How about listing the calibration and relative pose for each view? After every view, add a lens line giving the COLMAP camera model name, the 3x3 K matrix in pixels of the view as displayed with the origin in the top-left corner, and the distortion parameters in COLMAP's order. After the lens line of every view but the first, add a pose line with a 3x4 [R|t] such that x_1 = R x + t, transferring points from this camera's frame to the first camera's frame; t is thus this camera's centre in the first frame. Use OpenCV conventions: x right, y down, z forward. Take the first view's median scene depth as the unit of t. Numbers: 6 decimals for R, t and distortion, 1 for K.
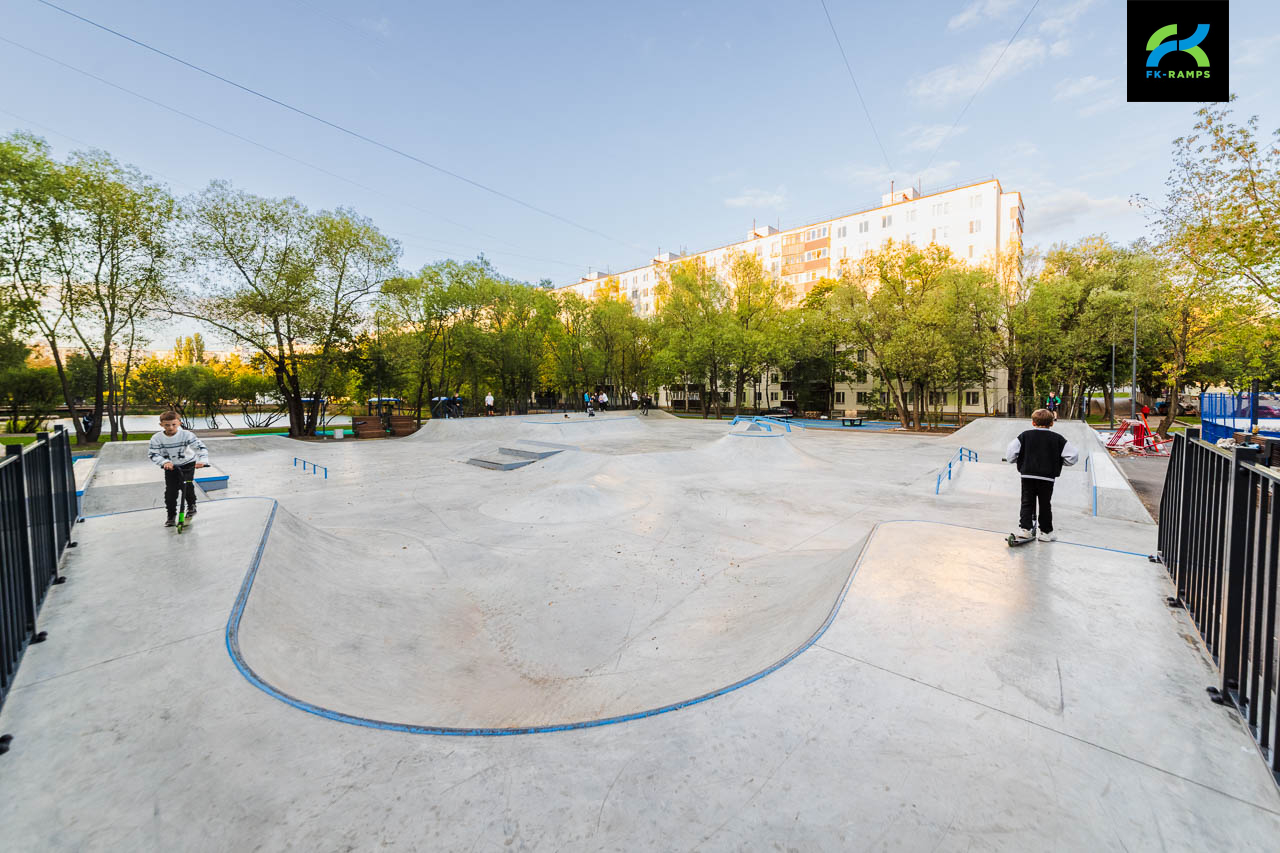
lens RADIAL K [[473.1, 0, 635.0], [0, 473.1, 413.5], [0, 0, 1]] dist [0.000681, 0.000103]
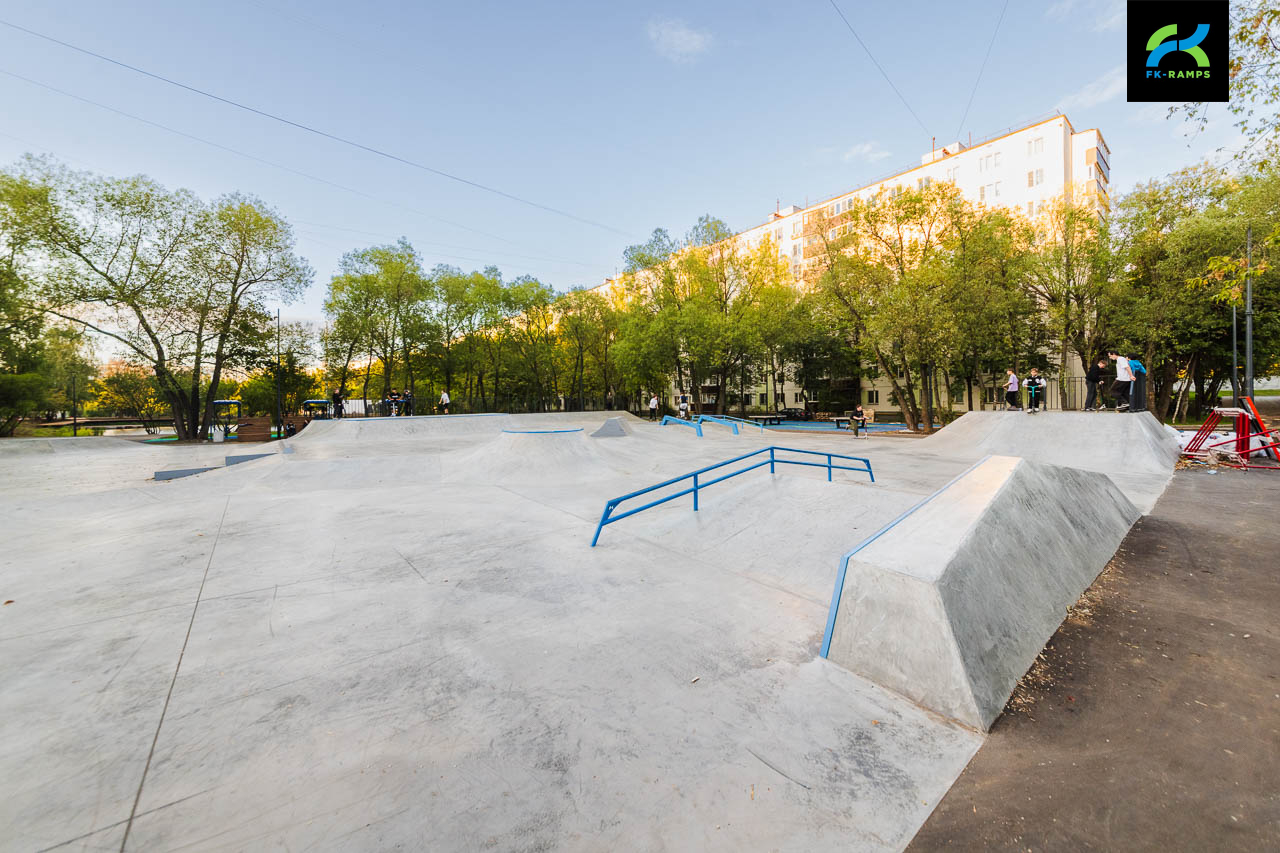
lens RADIAL K [[473.1, 0, 635.0], [0, 473.1, 413.5], [0, 0, 1]] dist [0.000681, 0.000103]
pose [[0.988910, -0.008055, -0.148298, 0.162283], [0.005286, 0.999804, -0.019059, 0.011403], [0.148423, 0.018064, 0.988759, 0.118371]]
